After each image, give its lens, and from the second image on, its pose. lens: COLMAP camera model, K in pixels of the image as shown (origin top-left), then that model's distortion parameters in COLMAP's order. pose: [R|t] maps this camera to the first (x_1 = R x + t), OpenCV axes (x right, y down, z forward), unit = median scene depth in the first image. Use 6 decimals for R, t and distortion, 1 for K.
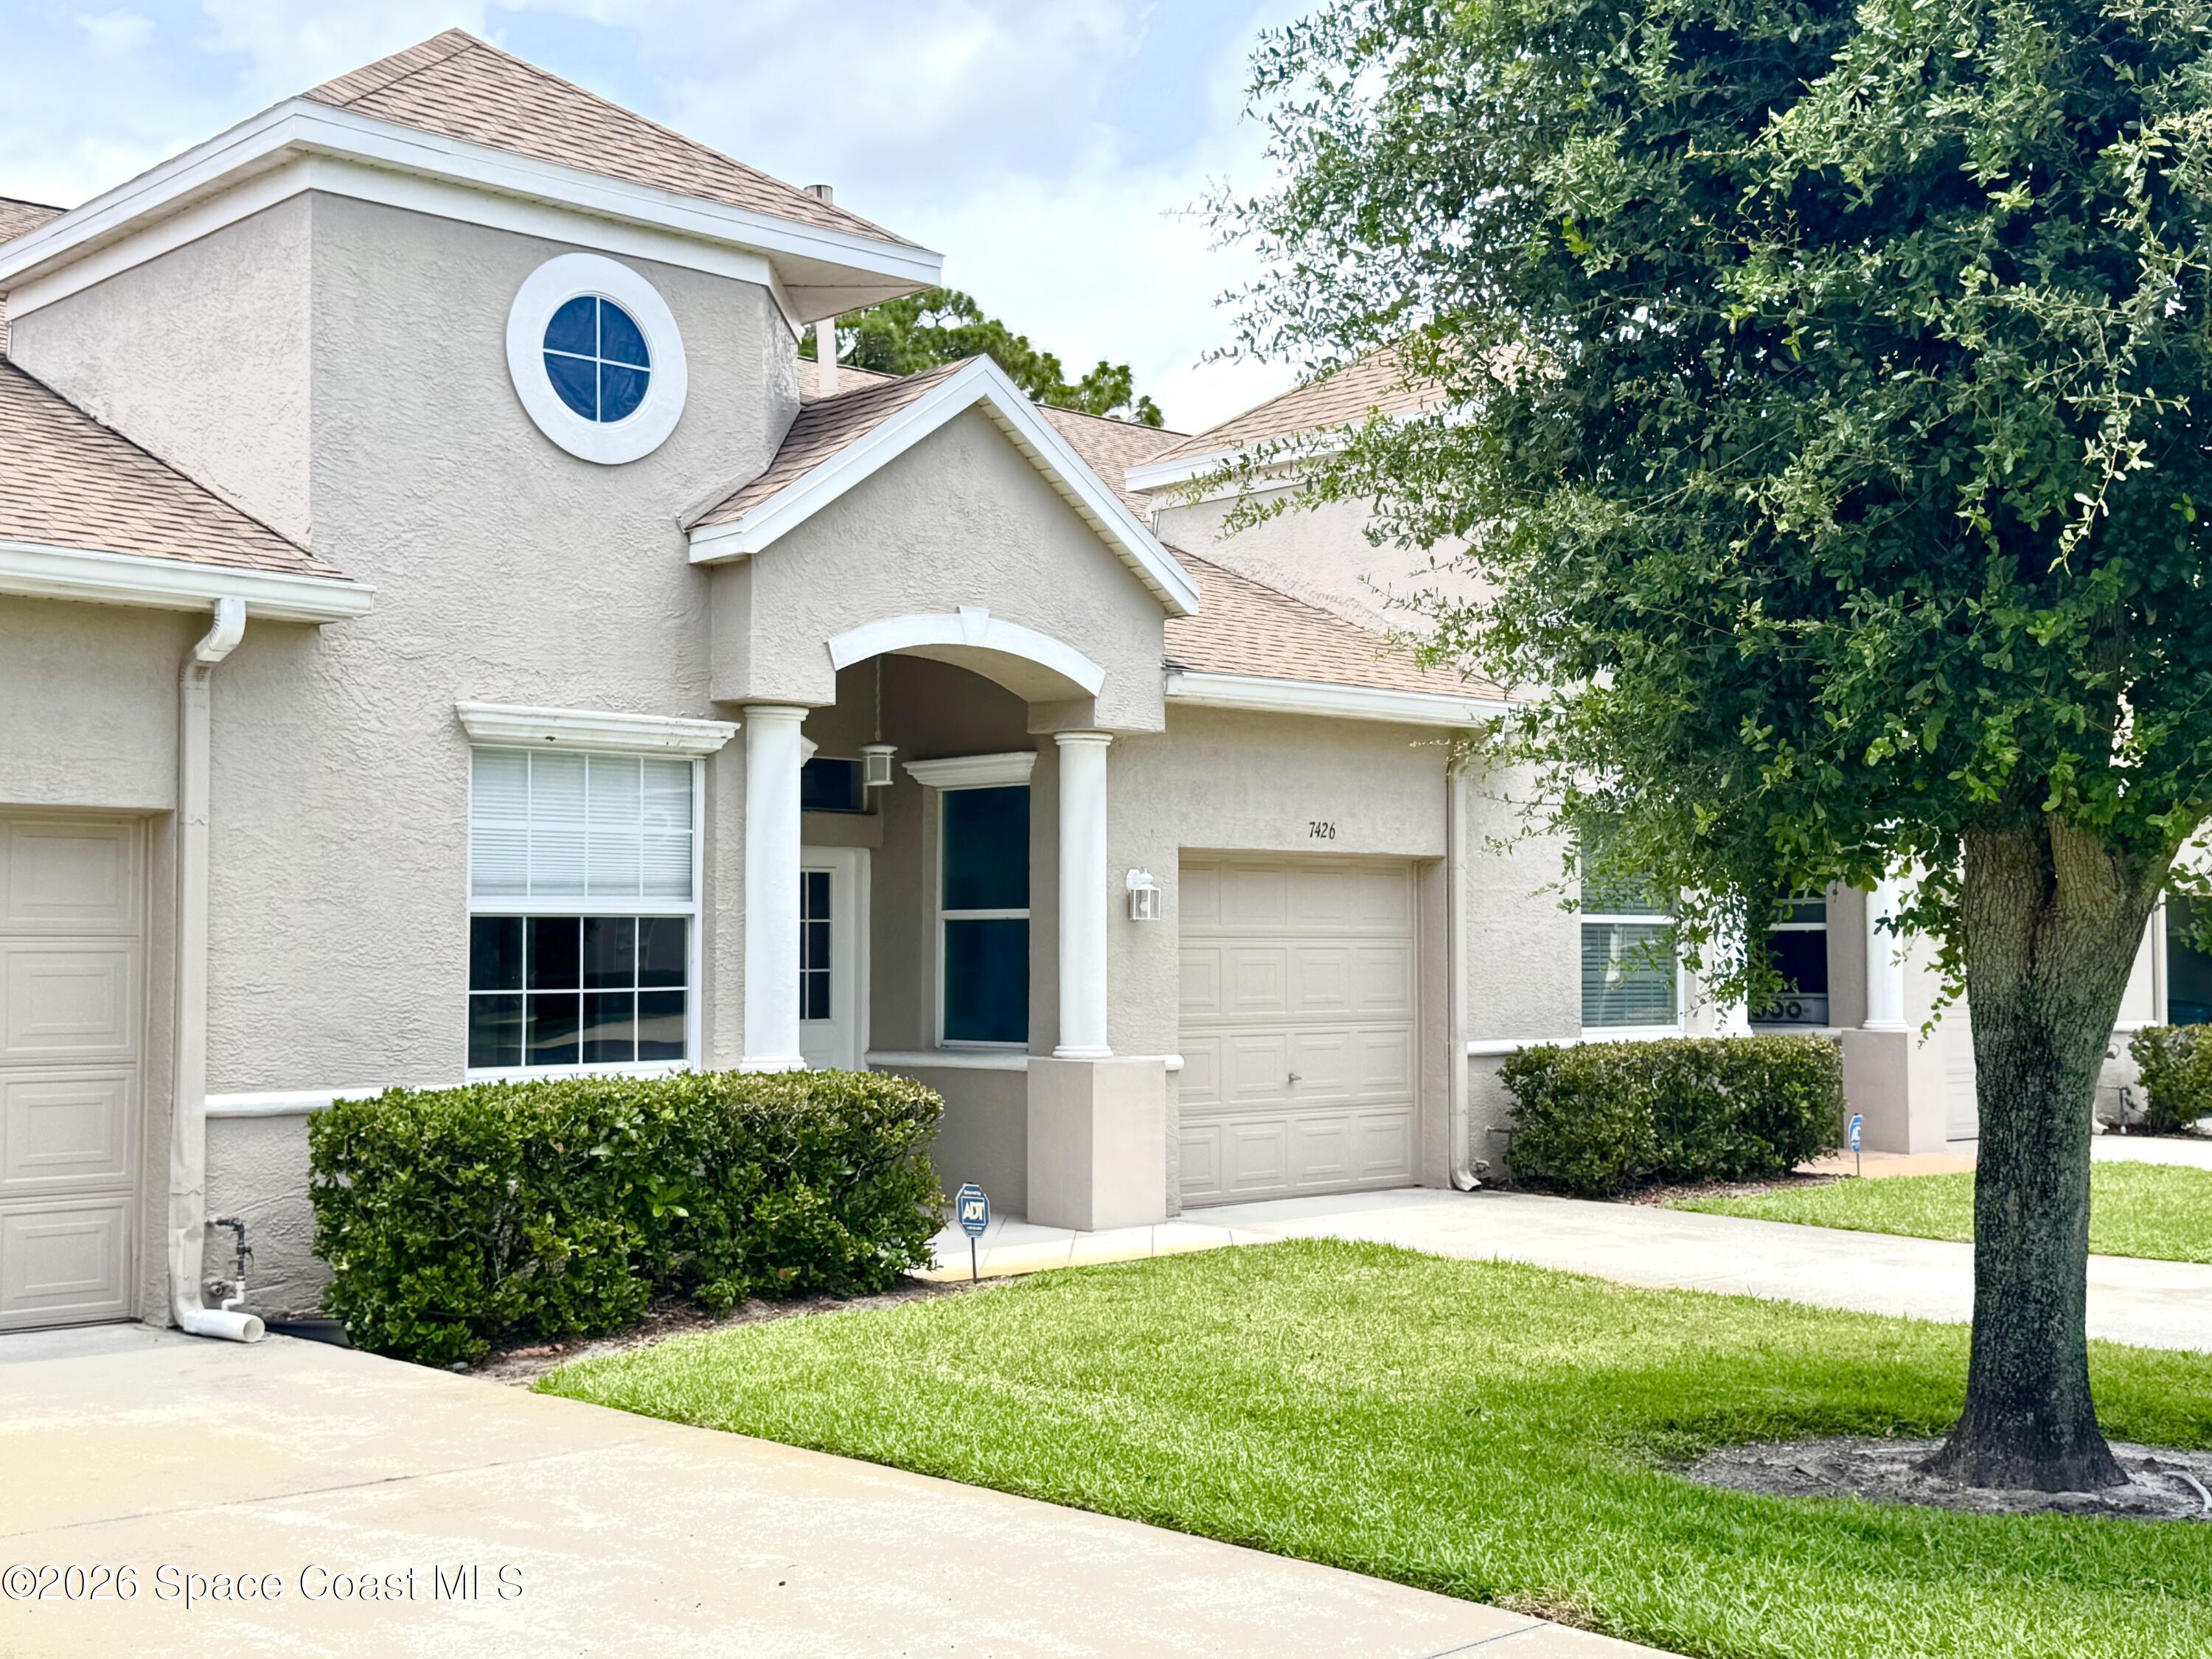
lens RADIAL K [[2603.2, 0, 1095.3], [0, 2603.2, 827.4], [0, 0, 1]] dist [0.176234, -0.357080]
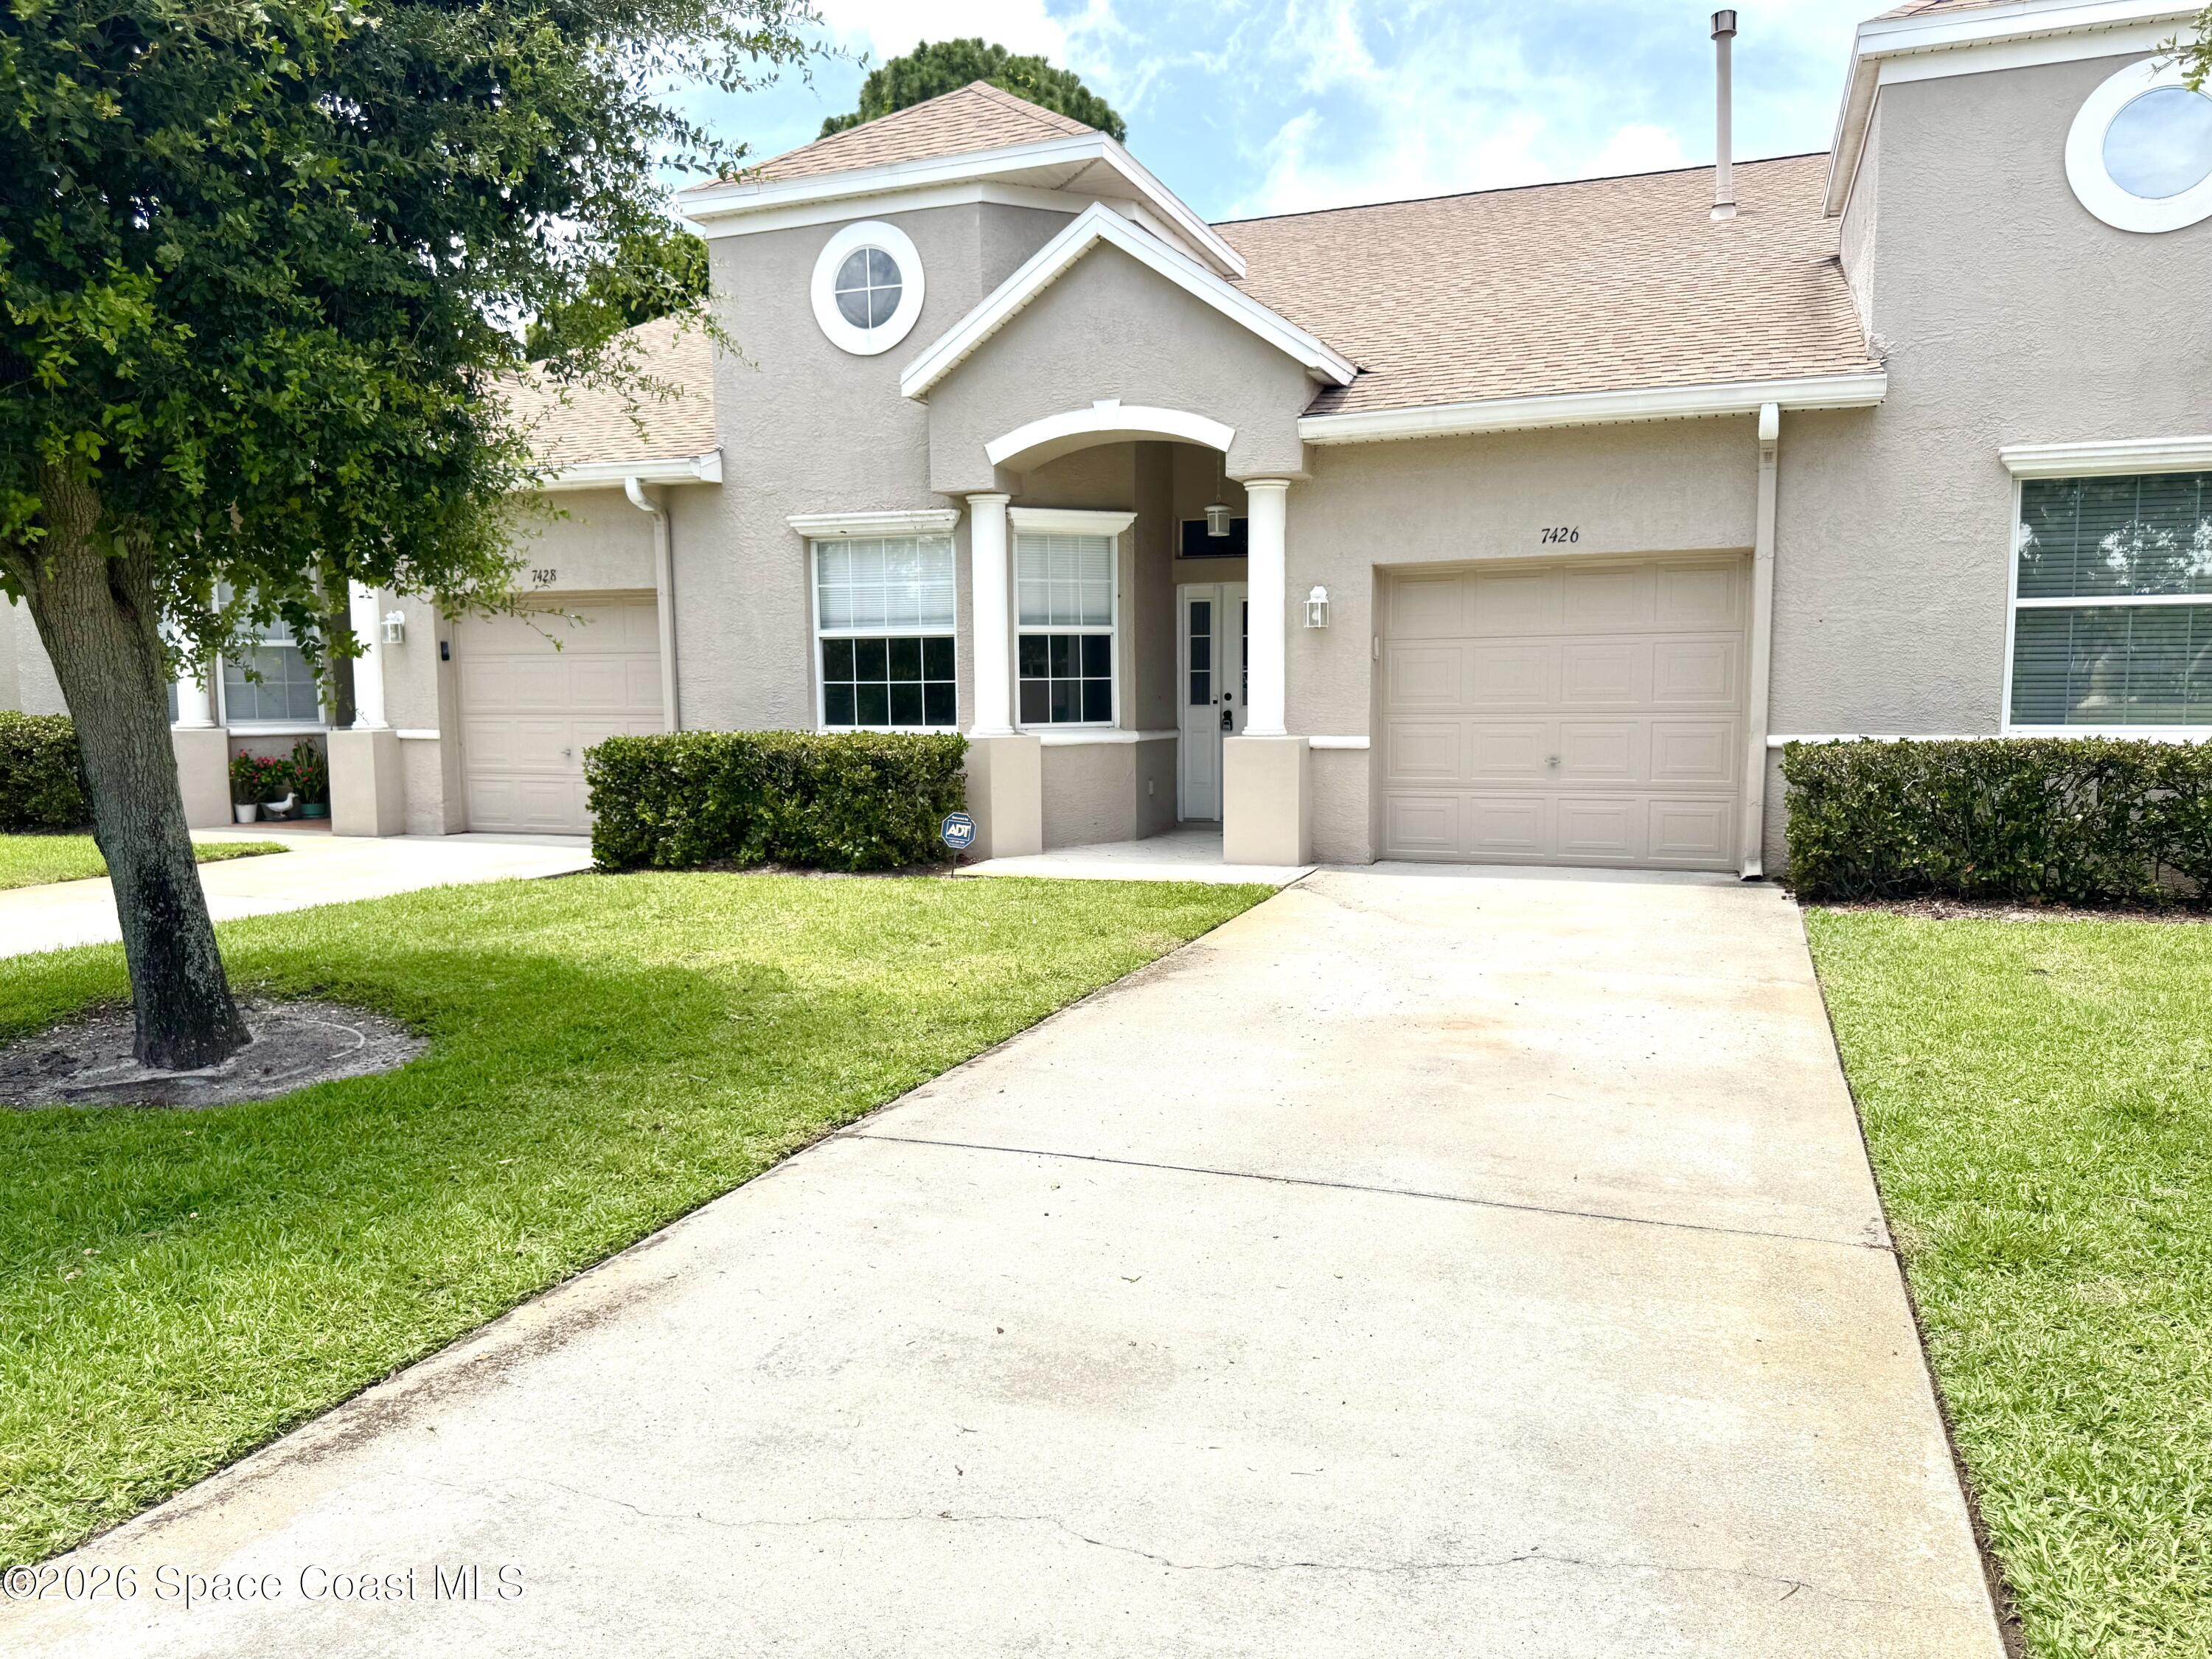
lens RADIAL K [[1541.8, 0, 1109.9], [0, 1541.8, 843.6], [0, 0, 1]] dist [0.124057, -0.223842]
pose [[0.430320, 0.093342, -0.897837, 0.760333], [0.052820, 0.990331, 0.128273, 0.044112], [0.901130, -0.102622, 0.421229, 0.685141]]
